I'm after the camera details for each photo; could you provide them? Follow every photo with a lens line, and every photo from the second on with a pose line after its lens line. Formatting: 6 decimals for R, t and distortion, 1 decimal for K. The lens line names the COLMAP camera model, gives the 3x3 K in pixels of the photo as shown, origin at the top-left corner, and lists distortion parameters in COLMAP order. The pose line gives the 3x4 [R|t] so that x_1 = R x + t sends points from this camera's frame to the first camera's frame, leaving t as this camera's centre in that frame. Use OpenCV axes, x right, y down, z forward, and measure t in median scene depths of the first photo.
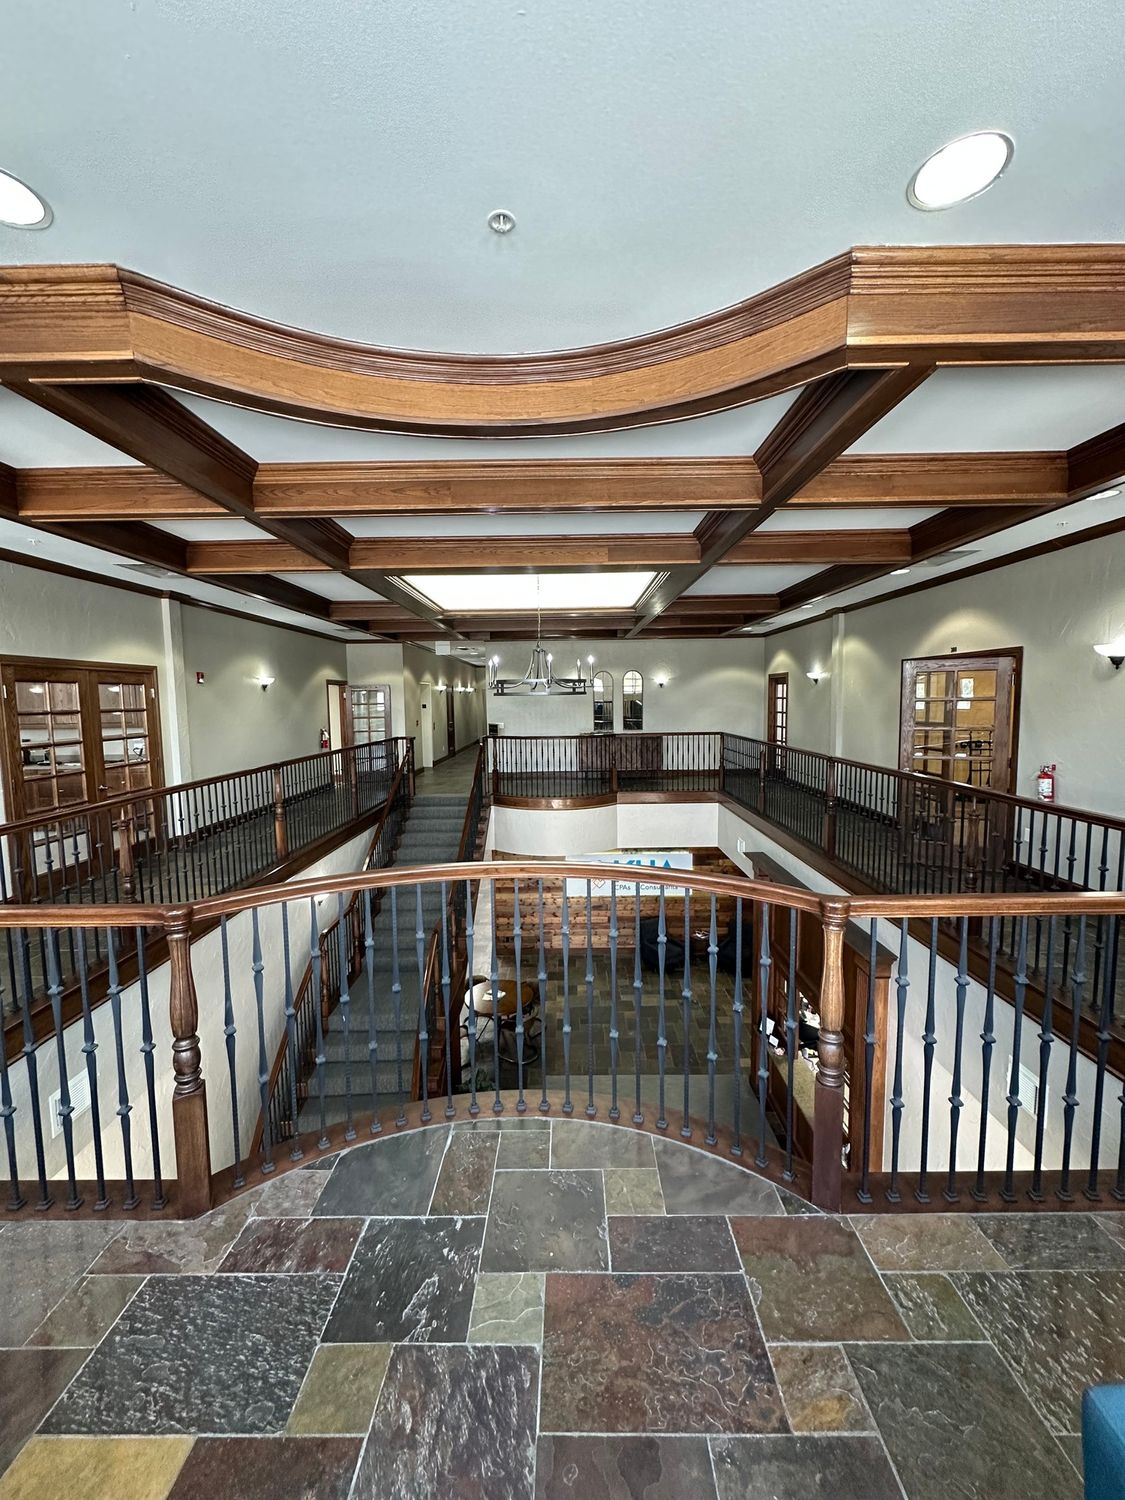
lens RADIAL K [[606.8, 0, 557.7], [0, 606.8, 750.0], [0, 0, 1]] dist [-0.001898, 0.000125]
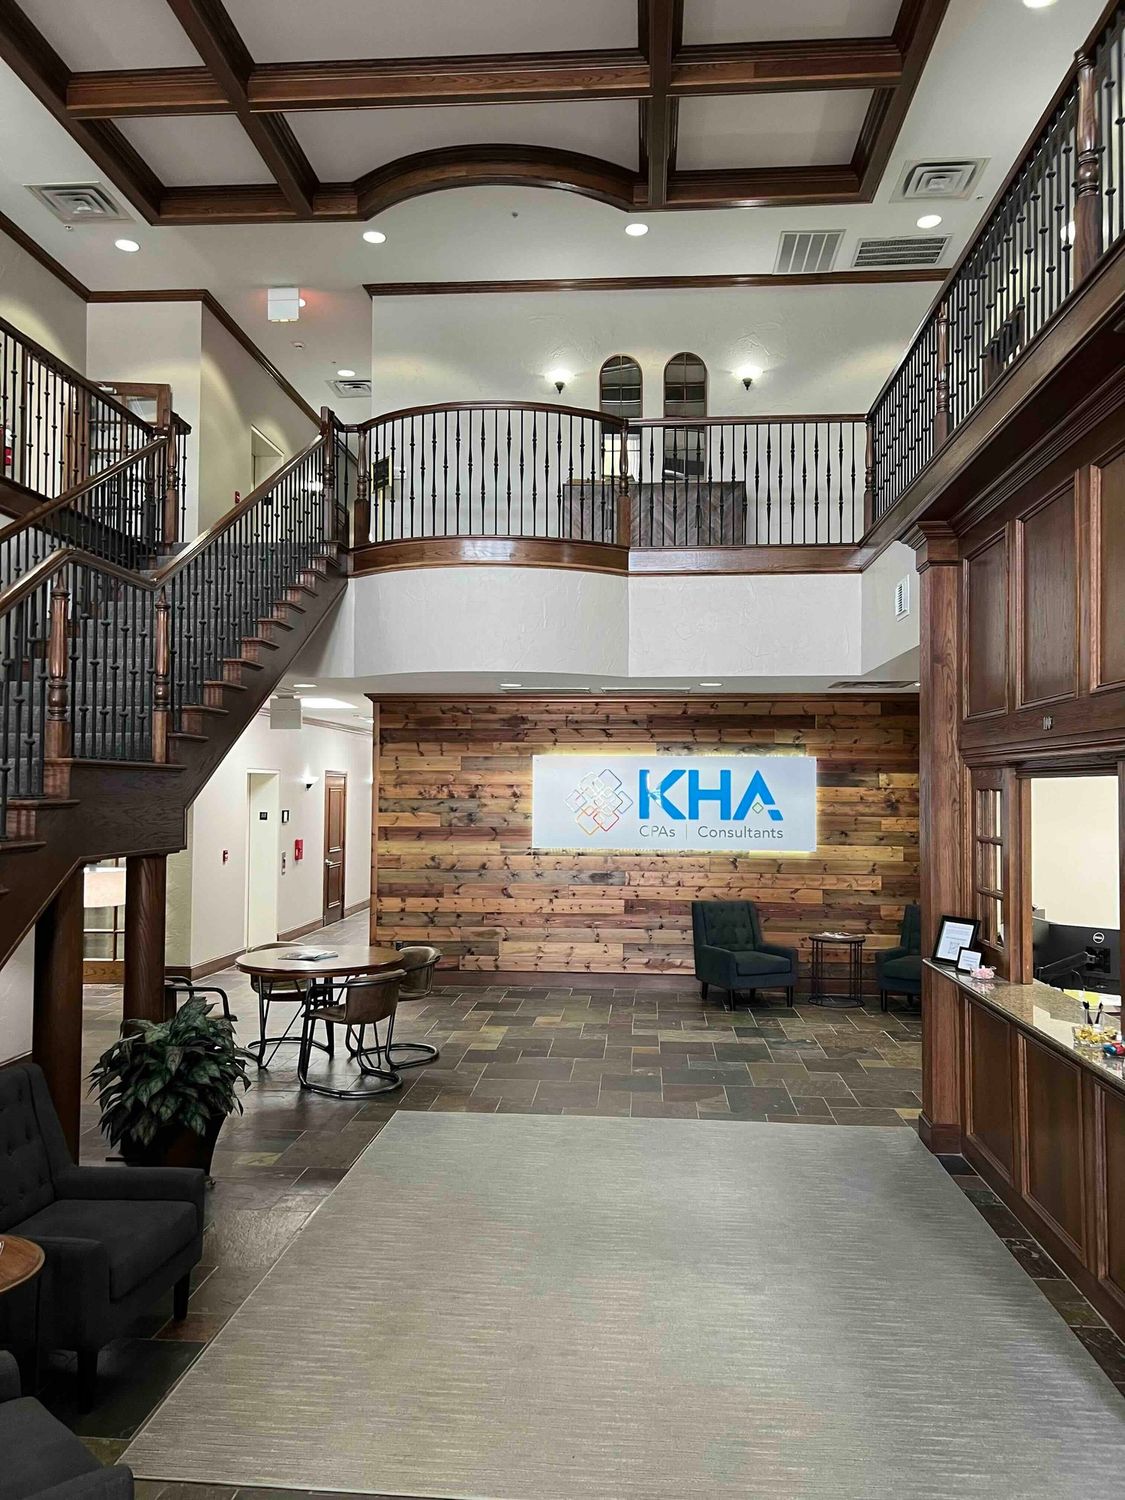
lens RADIAL K [[1136.9, 0, 564.4], [0, 1136.9, 752.4], [0, 0, 1]] dist [0.042973, -0.031164]
pose [[0.997817, 0.018577, -0.063369, 0.089334], [-0.026157, 0.992312, -0.120968, 0.270077], [0.060634, 0.122361, 0.990632, 0.160218]]
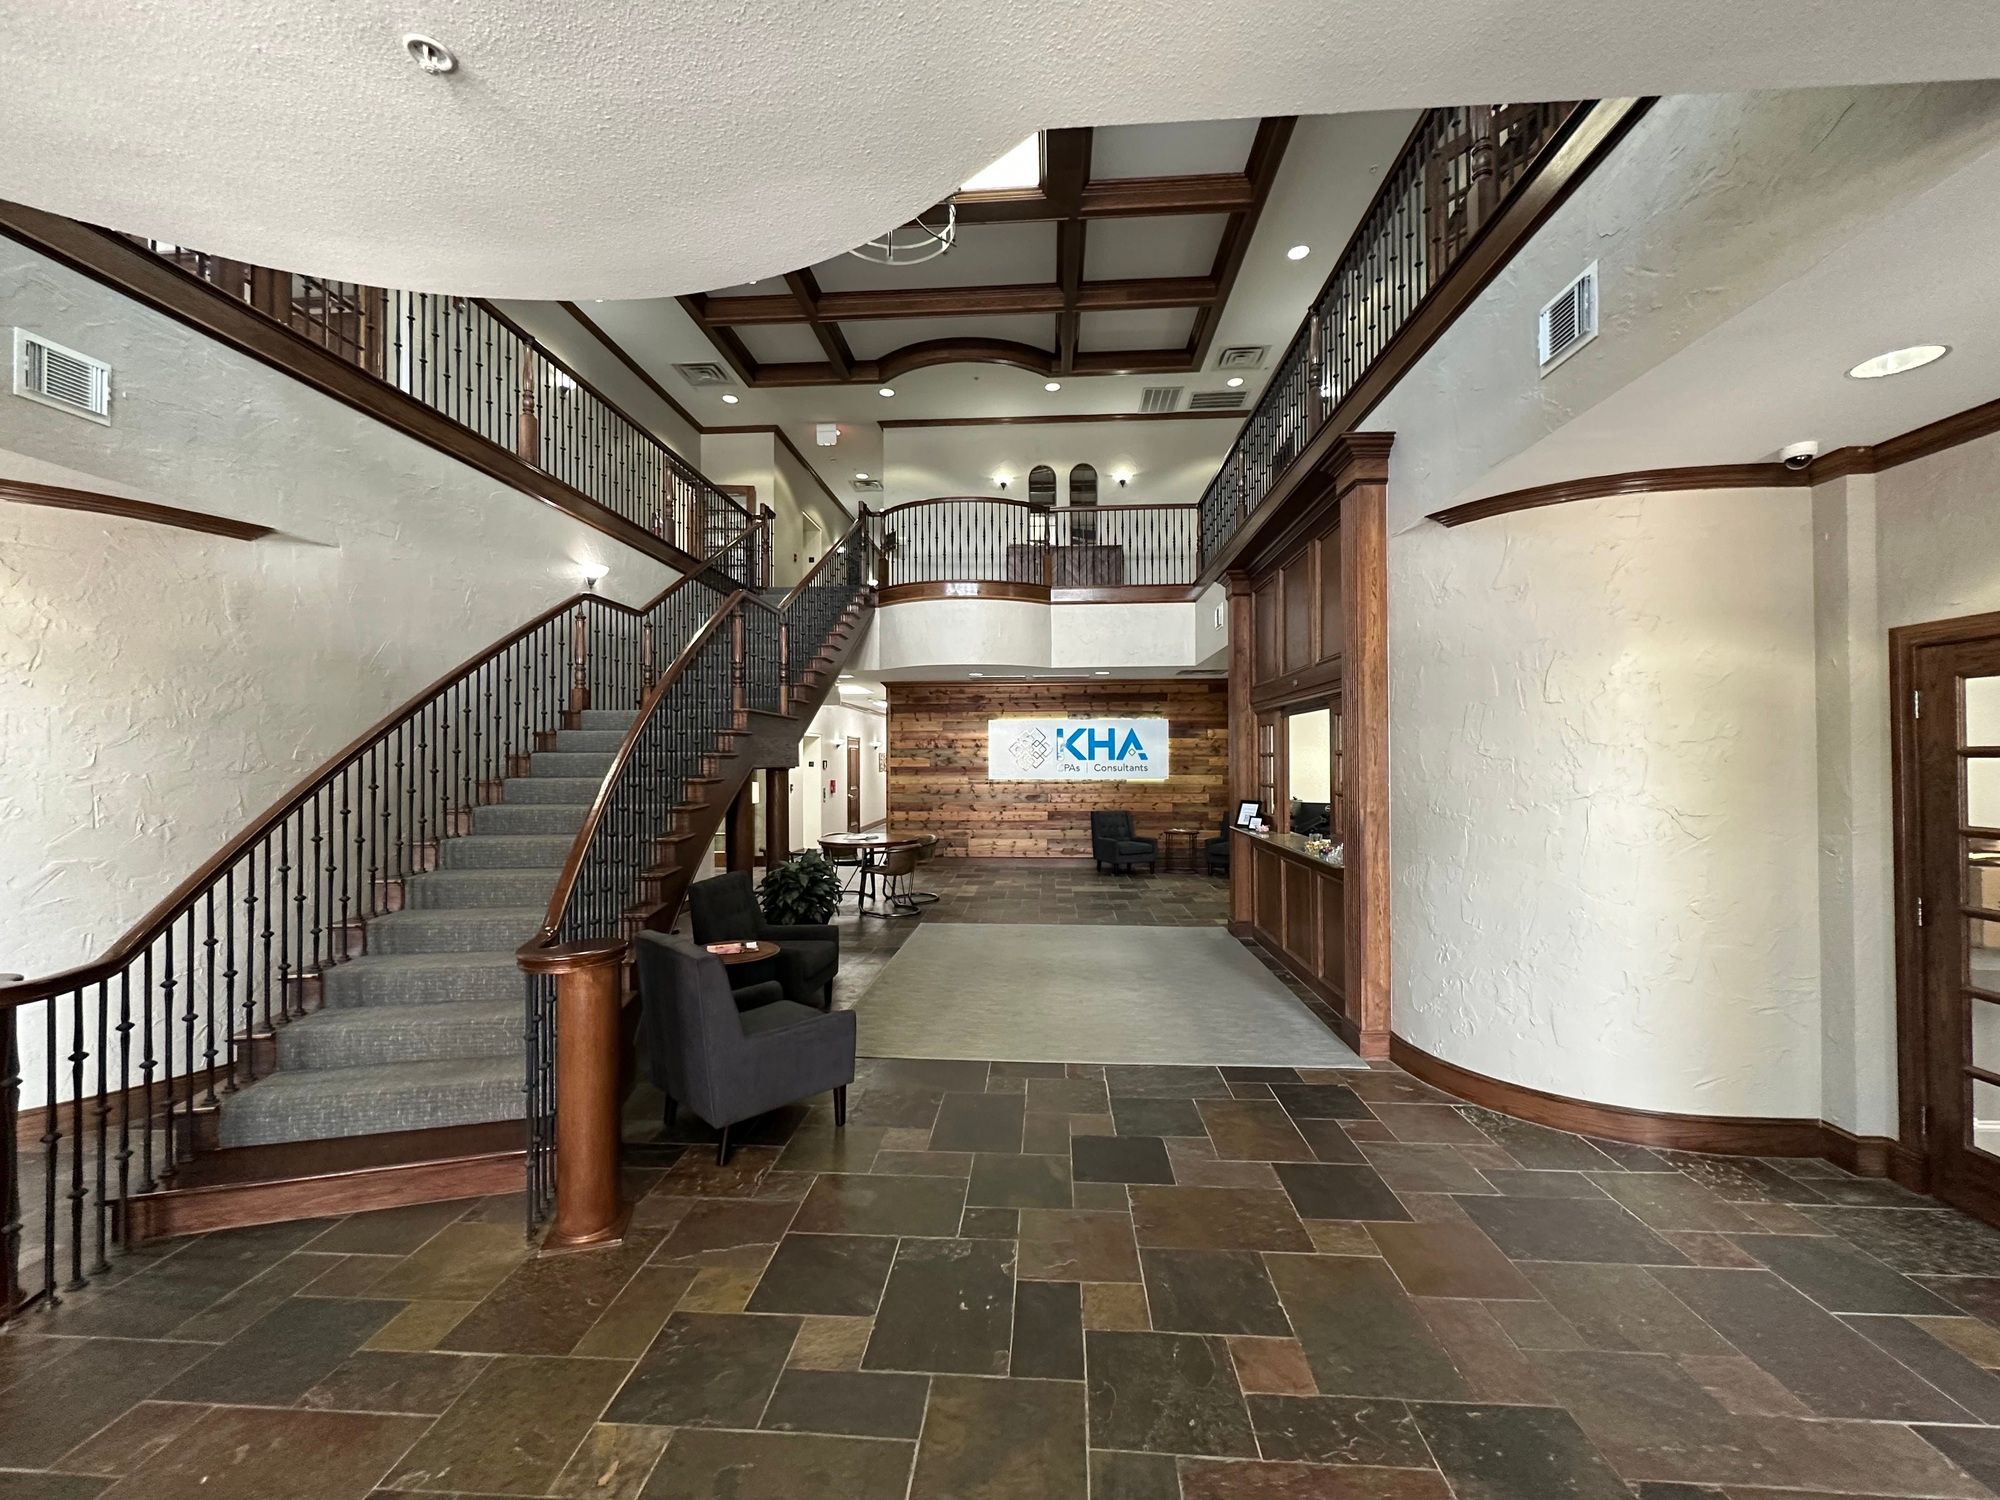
lens RADIAL K [[809.1, 0, 1002.1], [0, 809.1, 753.1], [0, 0, 1]] dist [-0.001898, 0.000125]
pose [[0.998793, 0.009755, -0.048133, 0.074149], [-0.014508, 0.994942, -0.099401, 0.302171], [0.046920, 0.099979, 0.993883, 0.062529]]
